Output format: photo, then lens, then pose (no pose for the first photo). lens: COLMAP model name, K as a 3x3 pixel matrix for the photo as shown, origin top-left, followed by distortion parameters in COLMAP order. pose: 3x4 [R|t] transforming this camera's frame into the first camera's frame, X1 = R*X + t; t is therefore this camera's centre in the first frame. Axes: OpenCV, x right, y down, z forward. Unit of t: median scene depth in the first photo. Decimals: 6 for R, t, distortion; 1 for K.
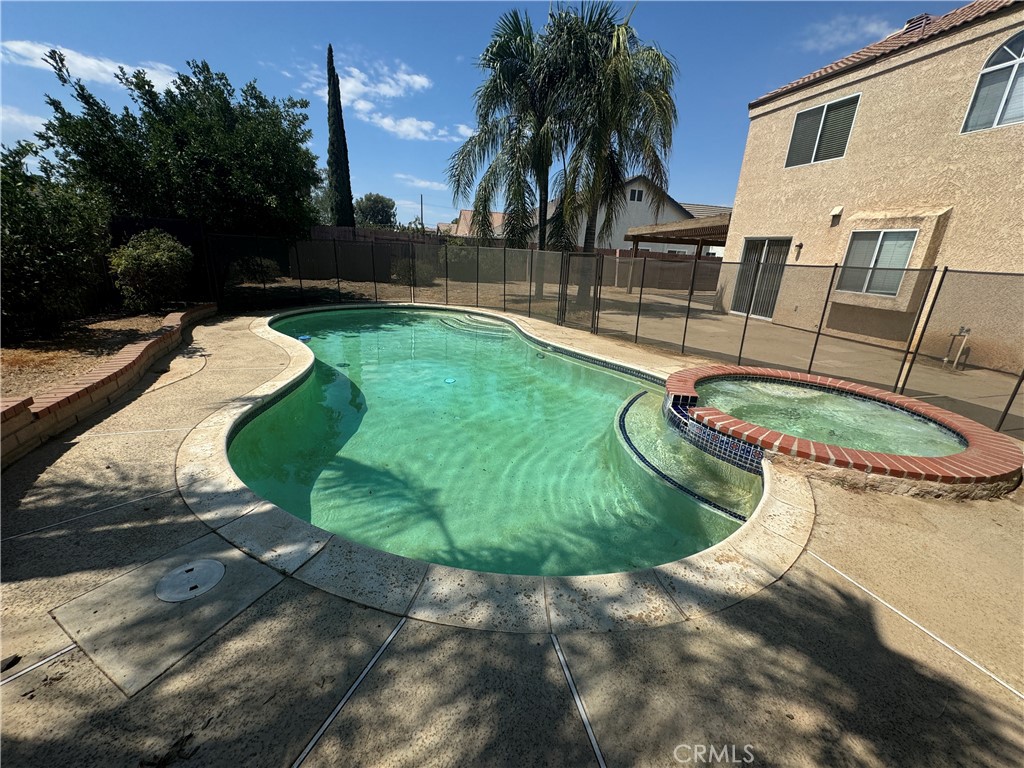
lens RADIAL K [[409.1, 0, 512.6], [0, 409.1, 382.6], [0, 0, 1]] dist [-0.001702, 0.000346]
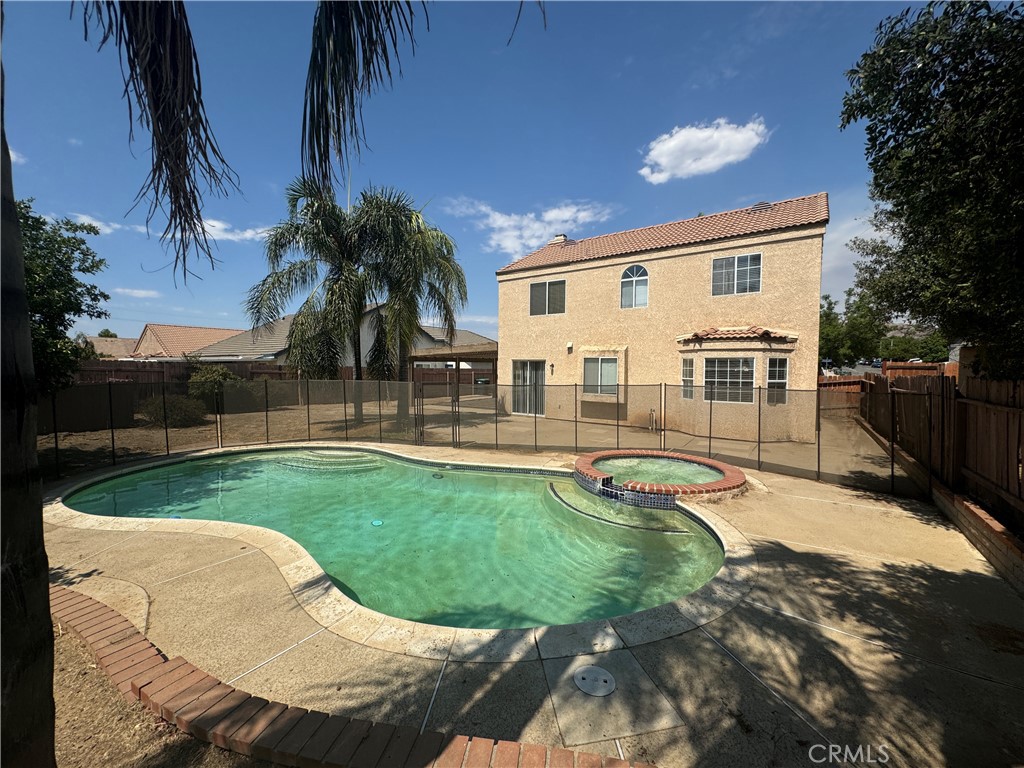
lens RADIAL K [[409.1, 0, 512.3], [0, 409.1, 381.2], [0, 0, 1]] dist [-0.001702, 0.000346]
pose [[0.774037, -0.068340, 0.629441, -0.435582], [0.224892, 0.959005, -0.172432, -0.070788], [-0.591854, 0.275025, 0.757675, -0.030997]]
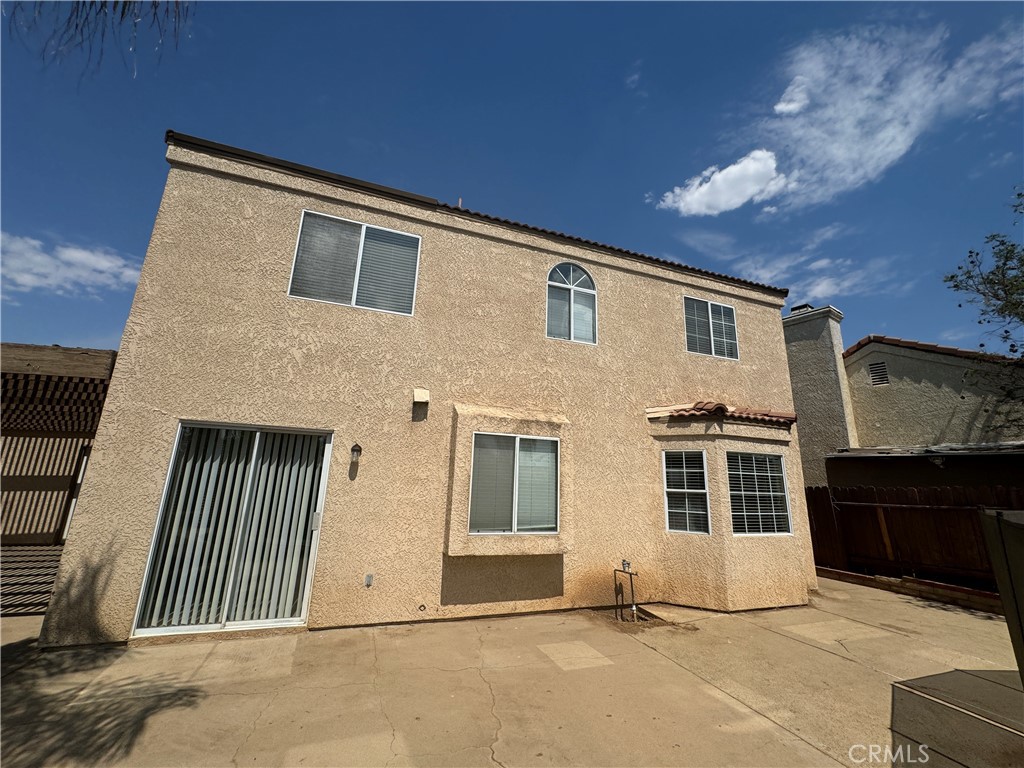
lens RADIAL K [[409.1, 0, 512.2], [0, 409.1, 382.8], [0, 0, 1]] dist [-0.001702, 0.000346]
pose [[-0.084938, 0.188290, 0.978434, 0.231781], [0.272690, 0.948884, -0.158931, -0.352572], [-0.958345, 0.253309, -0.131941, 1.080749]]
